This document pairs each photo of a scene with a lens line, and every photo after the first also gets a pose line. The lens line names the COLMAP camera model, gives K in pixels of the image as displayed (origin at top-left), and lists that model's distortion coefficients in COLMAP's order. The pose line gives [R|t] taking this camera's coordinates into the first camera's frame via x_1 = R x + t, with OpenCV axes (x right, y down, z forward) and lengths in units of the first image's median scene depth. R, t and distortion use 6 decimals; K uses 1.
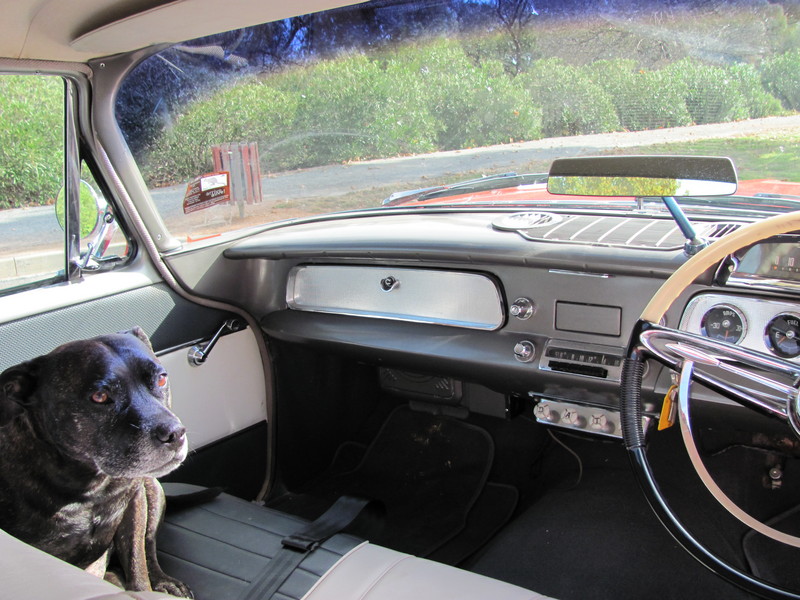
lens RADIAL K [[850.0, 0, 399.8], [0, 850.0, 297.3], [0, 0, 1]] dist [-0.136962, 0.000000]
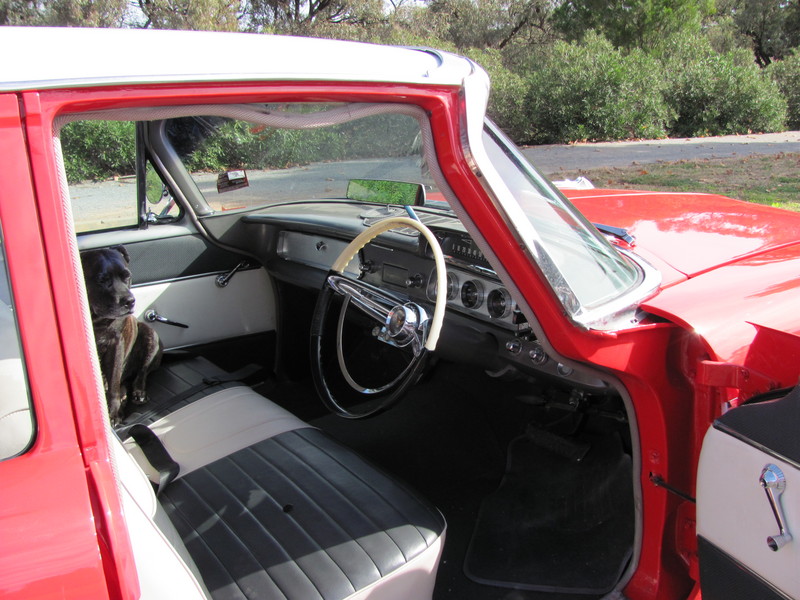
lens RADIAL K [[850.0, 0, 401.5], [0, 850.0, 307.2], [0, 0, 1]] dist [-0.136962, 0.000000]
pose [[0.947564, 0.108053, -0.300745, 0.606490], [-0.094470, 0.993754, 0.059392, -0.010054], [0.305284, -0.027867, 0.951853, -0.461218]]
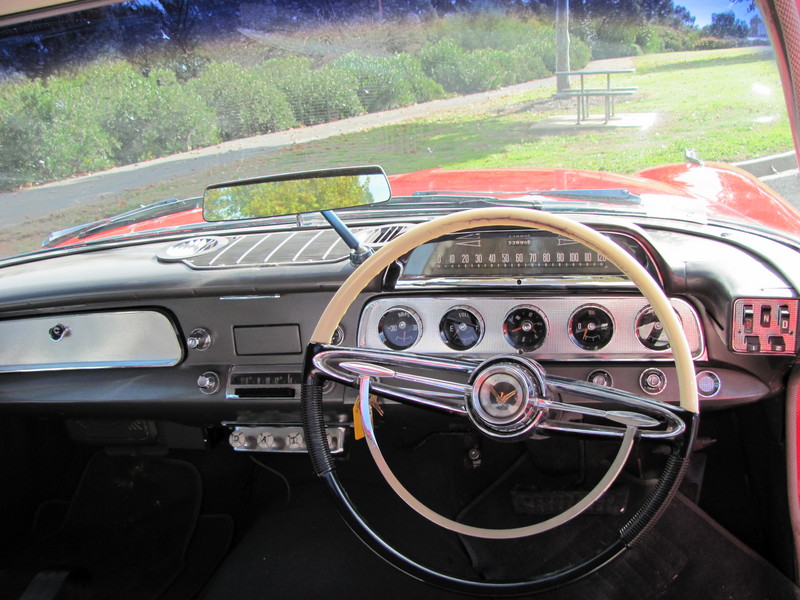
lens RADIAL K [[850.0, 0, 393.1], [0, 850.0, 296.3], [0, 0, 1]] dist [-0.136962, 0.000000]
pose [[0.931989, -0.144768, 0.332324, 0.031772], [0.145616, 0.989085, 0.022494, -0.021437], [-0.331953, 0.027427, 0.942897, 0.016976]]
